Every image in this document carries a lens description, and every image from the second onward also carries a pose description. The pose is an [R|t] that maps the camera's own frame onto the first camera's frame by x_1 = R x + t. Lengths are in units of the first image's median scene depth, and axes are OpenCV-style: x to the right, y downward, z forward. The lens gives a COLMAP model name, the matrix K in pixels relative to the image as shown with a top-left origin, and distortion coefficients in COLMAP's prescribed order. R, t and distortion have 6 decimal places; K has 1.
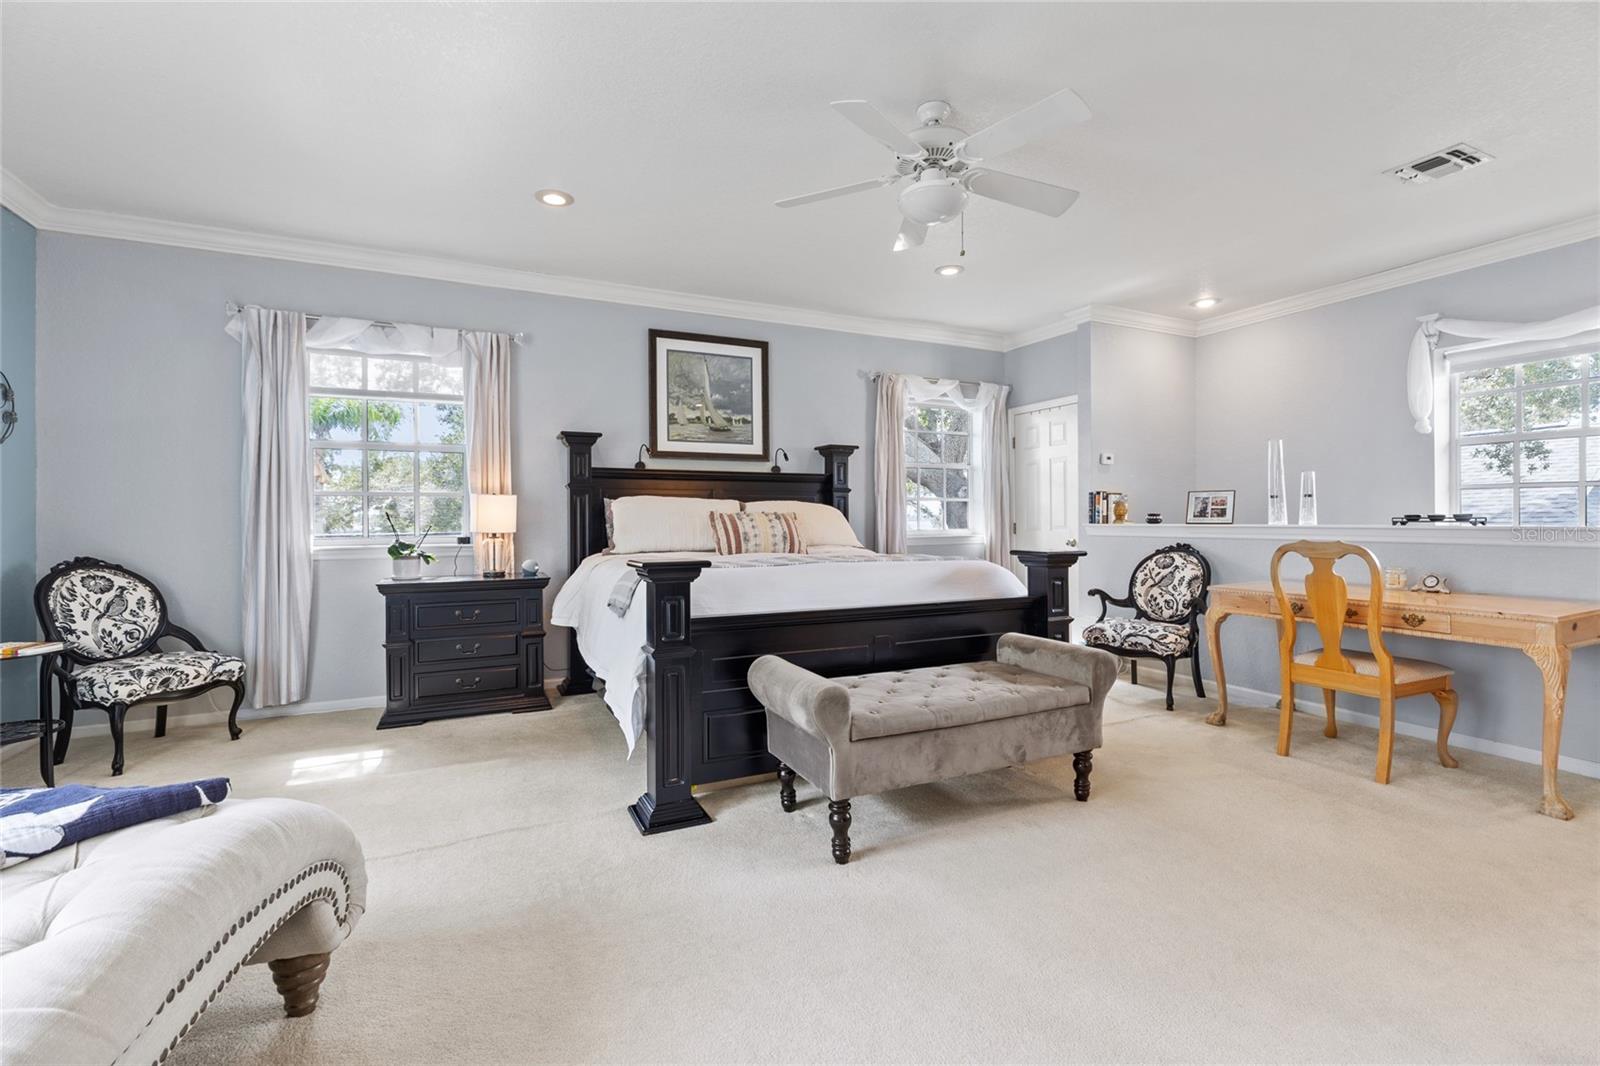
lens RADIAL K [[721.6, 0, 809.4], [0, 721.6, 531.5], [0, 0, 1]] dist [0.007479, -0.001120]
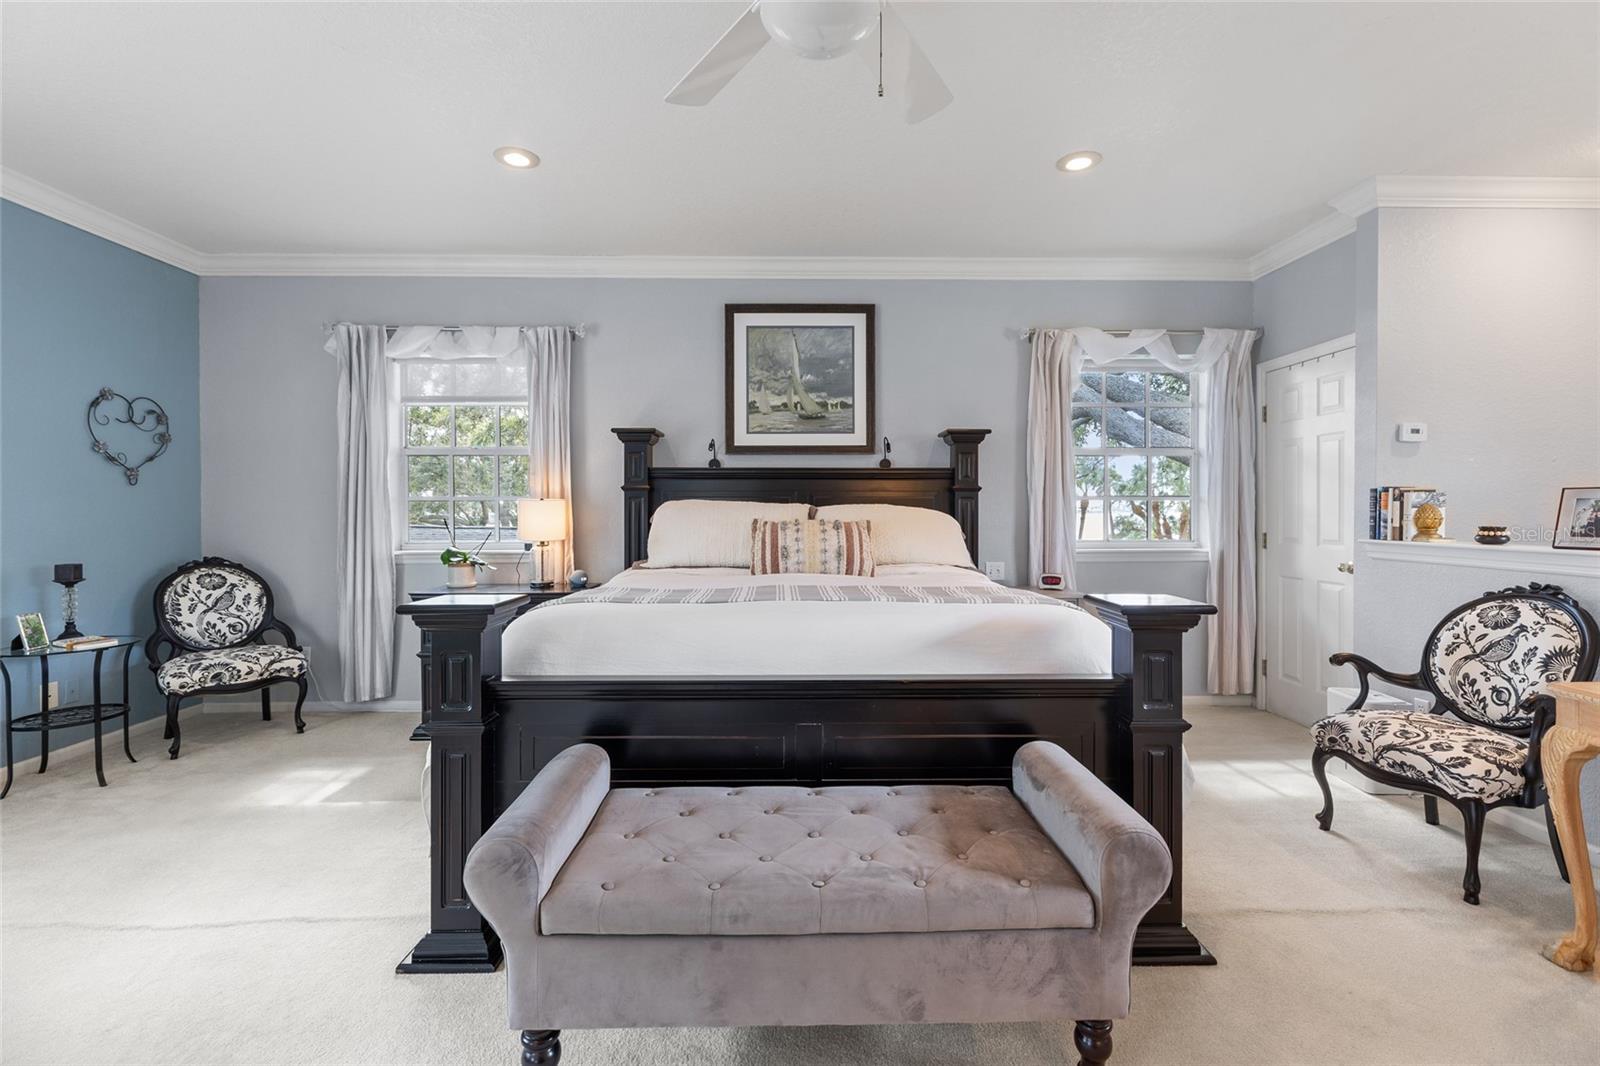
lens RADIAL K [[721.6, 0, 793.9], [0, 721.6, 529.3], [0, 0, 1]] dist [0.007479, -0.001120]
pose [[0.903451, 0.016217, -0.428384, 0.255848], [-0.011225, 0.999836, 0.014177, -0.027913], [0.428544, -0.008000, 0.903486, 0.285126]]
